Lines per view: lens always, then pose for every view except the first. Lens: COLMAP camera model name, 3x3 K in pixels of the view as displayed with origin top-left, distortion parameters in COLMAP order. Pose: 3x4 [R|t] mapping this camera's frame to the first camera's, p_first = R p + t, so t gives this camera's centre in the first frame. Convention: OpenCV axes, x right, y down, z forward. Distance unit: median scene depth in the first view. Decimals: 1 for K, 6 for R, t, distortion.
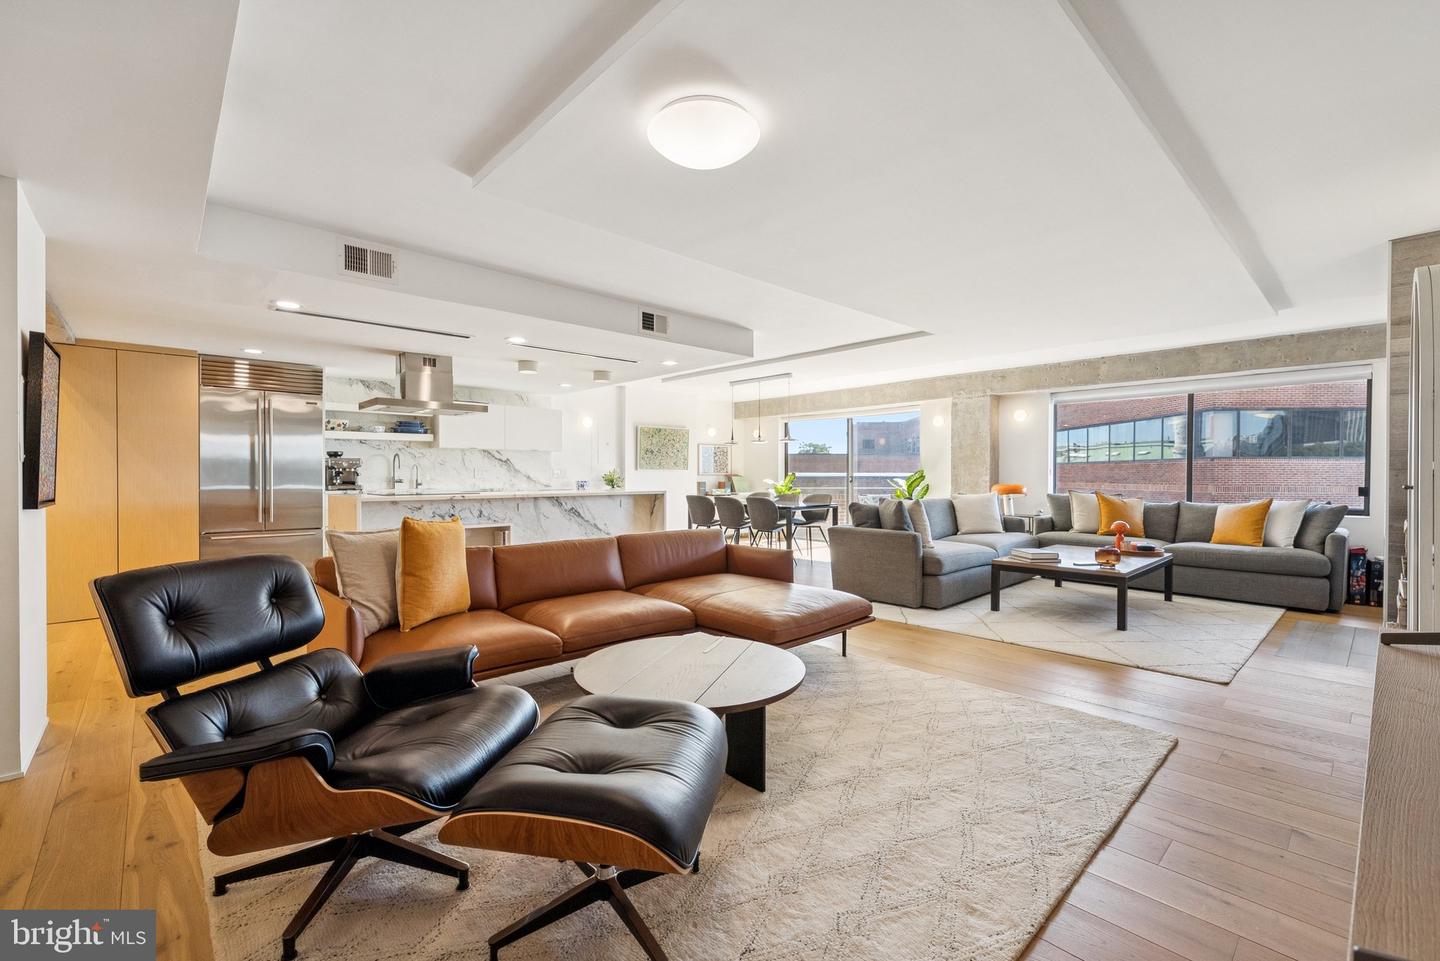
lens RADIAL K [[618.6, 0, 715.5], [0, 618.6, 478.3], [0, 0, 1]] dist [0.002633, -0.000203]
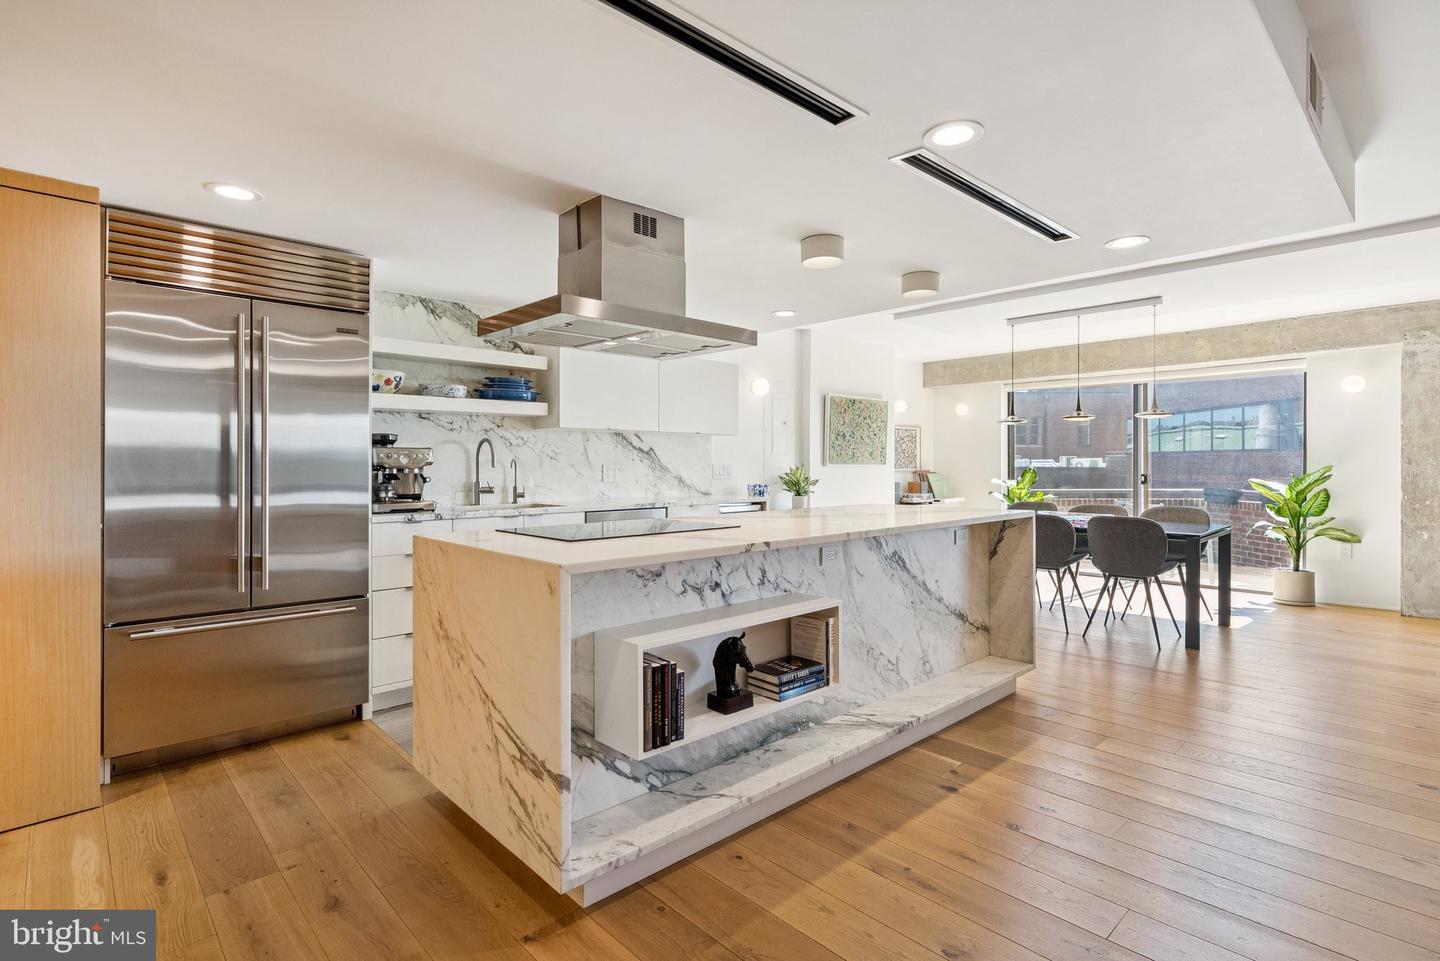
lens RADIAL K [[700.3, 0, 714.6], [0, 700.3, 467.1], [0, 0, 1]] dist [0.004837, 0.001363]
pose [[0.999865, -0.001214, 0.016414, -0.321854], [0.001234, 0.999998, -0.001223, -0.014266], [-0.016412, 0.001244, 0.999865, 0.390723]]
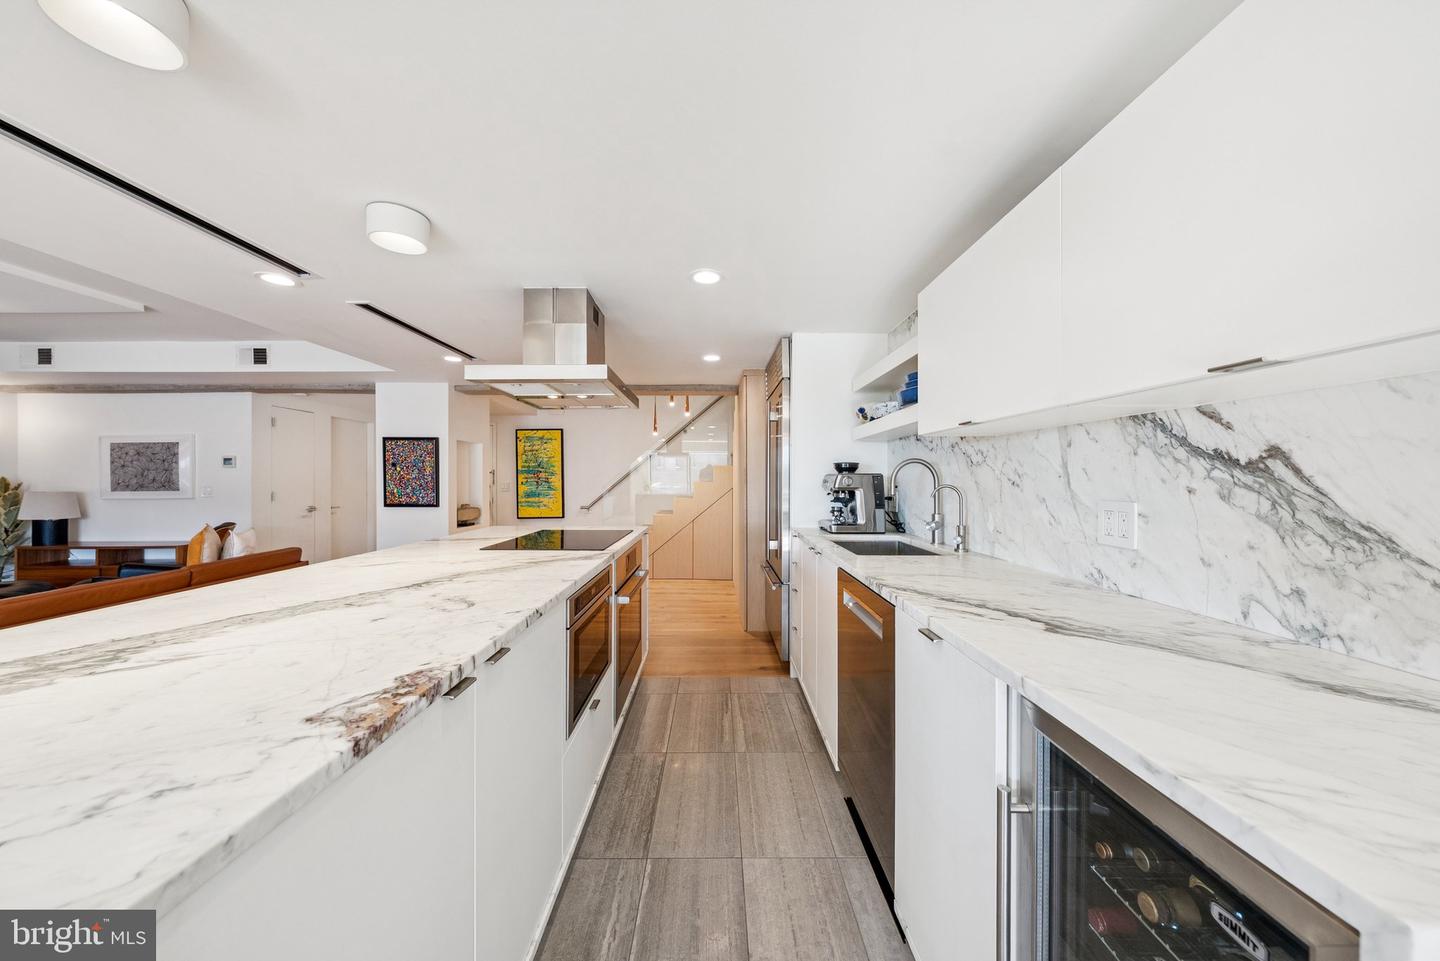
lens RADIAL K [[492.1, 0, 716.5], [0, 492.1, 478.5], [0, 0, 1]] dist [0.000019, 0.000014]
pose [[-0.671335, 0.001378, -0.741152, -0.173858], [-0.001516, 0.999994, 0.003233, -0.026917], [0.741152, 0.003294, -0.671329, 1.097331]]
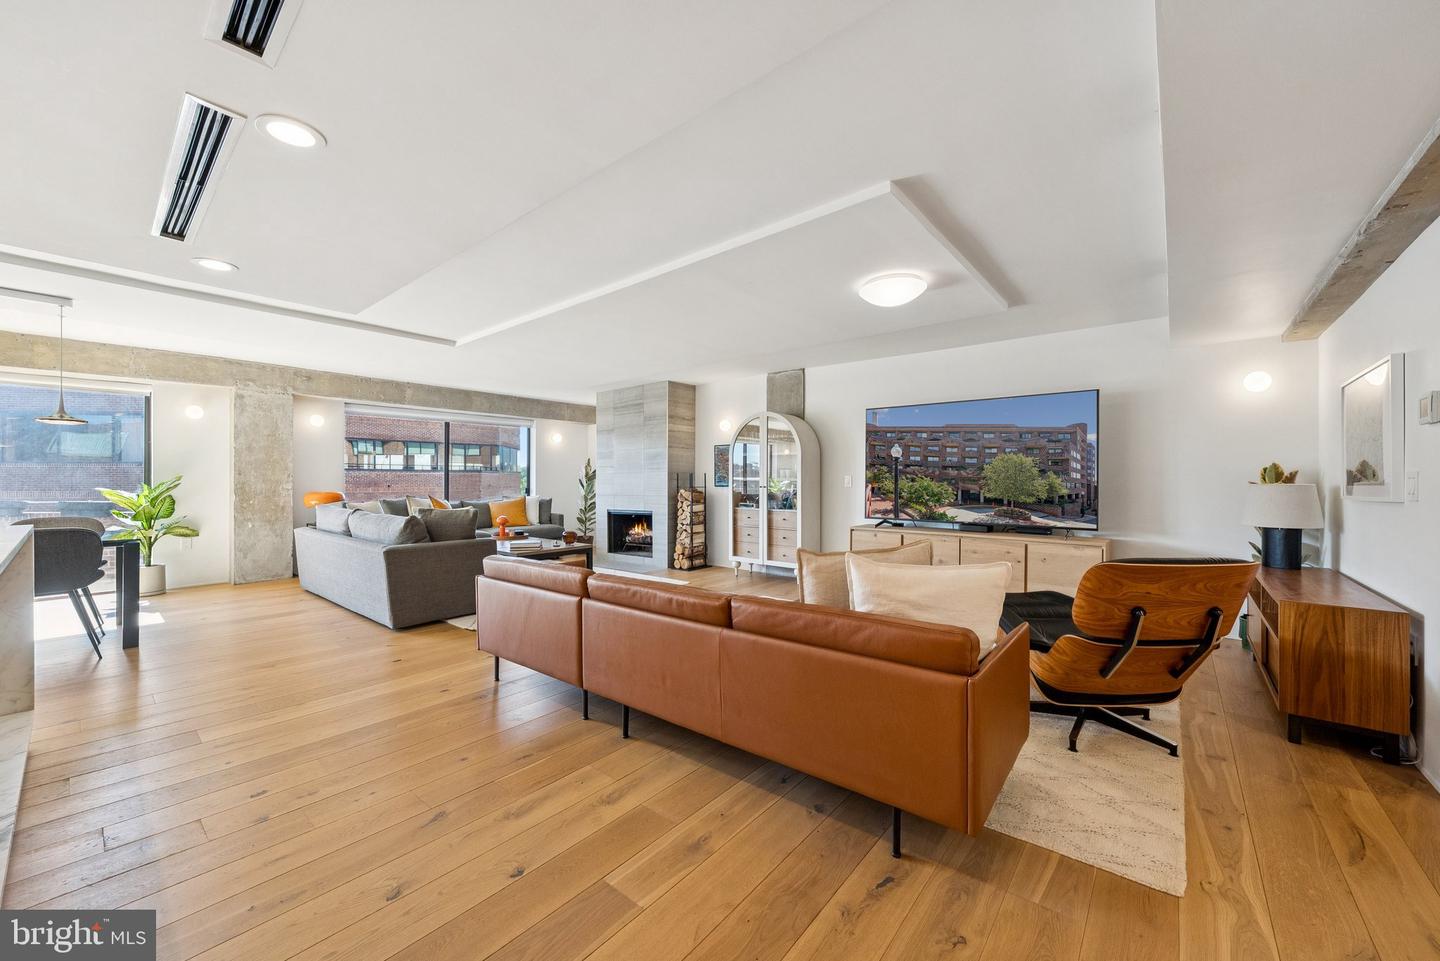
lens RADIAL K [[544.3, 0, 712.2], [0, 544.3, 477.3], [0, 0, 1]] dist [0.000879, -0.000010]
pose [[-0.125810, 0.003119, 0.992049, -0.463350], [0.004892, 0.999985, -0.002524, -0.008490], [-0.992042, 0.004535, -0.125823, 0.535234]]
